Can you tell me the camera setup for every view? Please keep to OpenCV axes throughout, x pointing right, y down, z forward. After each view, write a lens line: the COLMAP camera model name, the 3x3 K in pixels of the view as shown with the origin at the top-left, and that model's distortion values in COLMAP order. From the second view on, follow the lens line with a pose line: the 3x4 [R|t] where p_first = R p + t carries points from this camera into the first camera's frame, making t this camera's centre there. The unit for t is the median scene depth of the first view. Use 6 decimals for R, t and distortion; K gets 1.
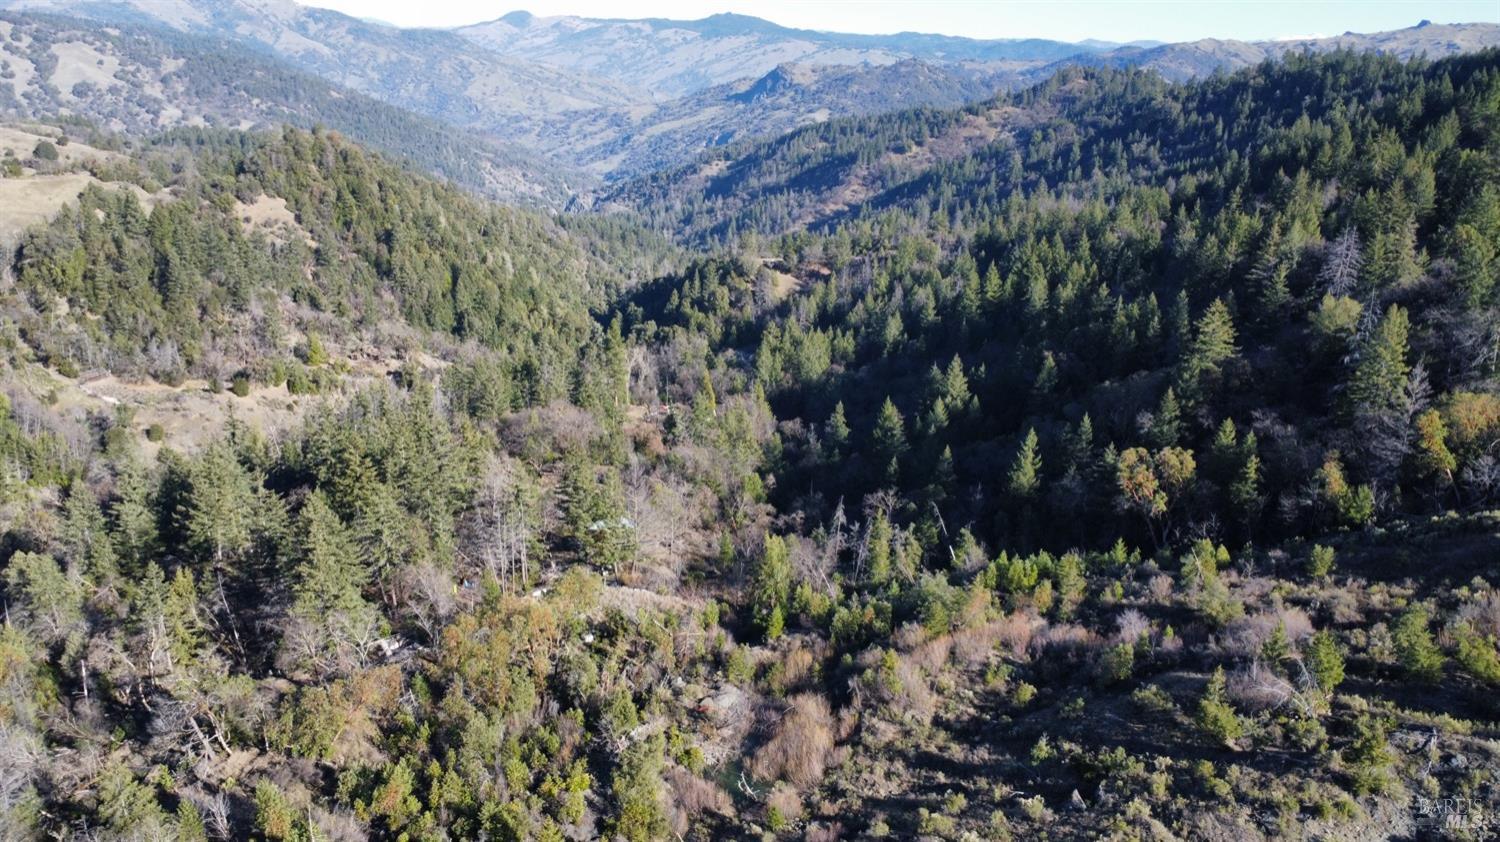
lens RADIAL K [[1116.5, 0, 751.2], [0, 1116.5, 414.4], [0, 0, 1]] dist [0.000632, -0.011177]
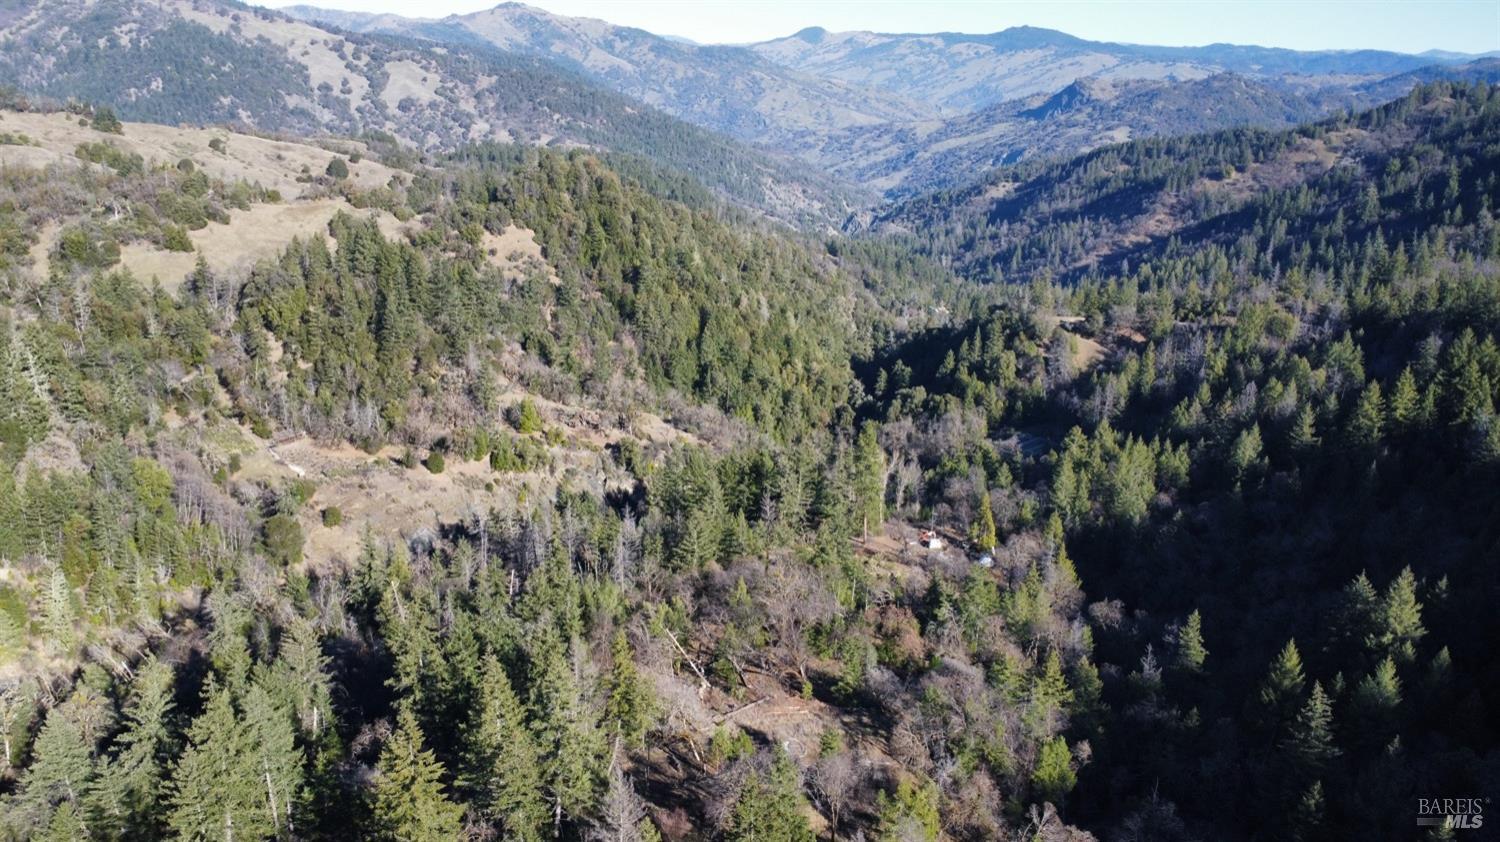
lens RADIAL K [[1116.5, 0, 751.2], [0, 1116.5, 414.4], [0, 0, 1]] dist [0.000632, -0.011177]
pose [[0.969716, 0.066878, -0.234902, -0.012989], [-0.069667, 0.997564, -0.003583, -0.050780], [0.234090, 0.019840, 0.972012, 0.145191]]
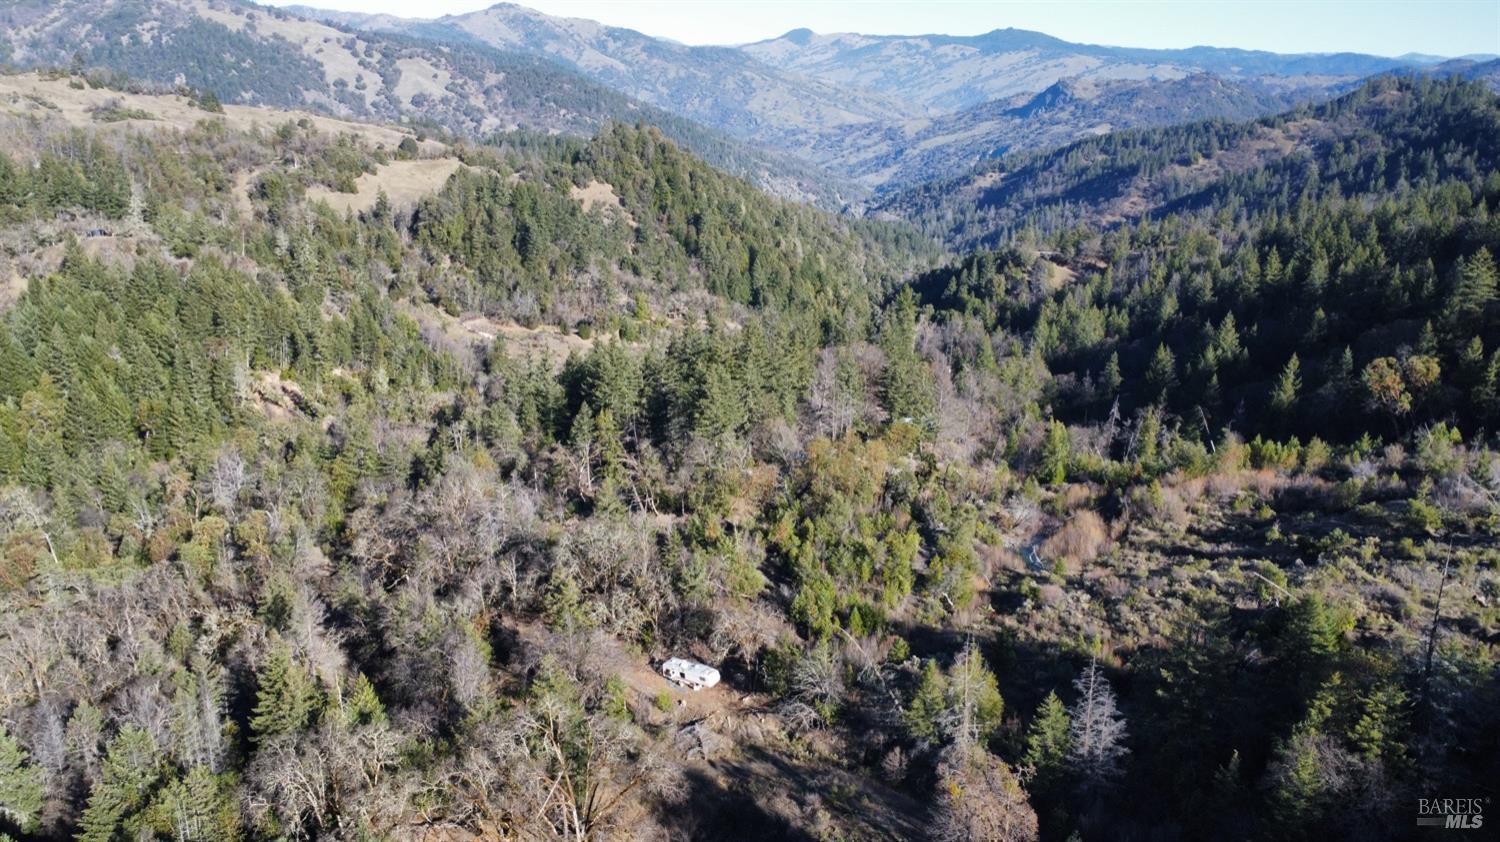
lens RADIAL K [[1116.5, 0, 751.2], [0, 1116.5, 414.4], [0, 0, 1]] dist [0.000632, -0.011177]
pose [[0.972633, 0.065359, -0.222964, -0.010112], [-0.068412, 0.997639, -0.005986, 0.039476], [0.222047, 0.021075, 0.974808, -0.077798]]
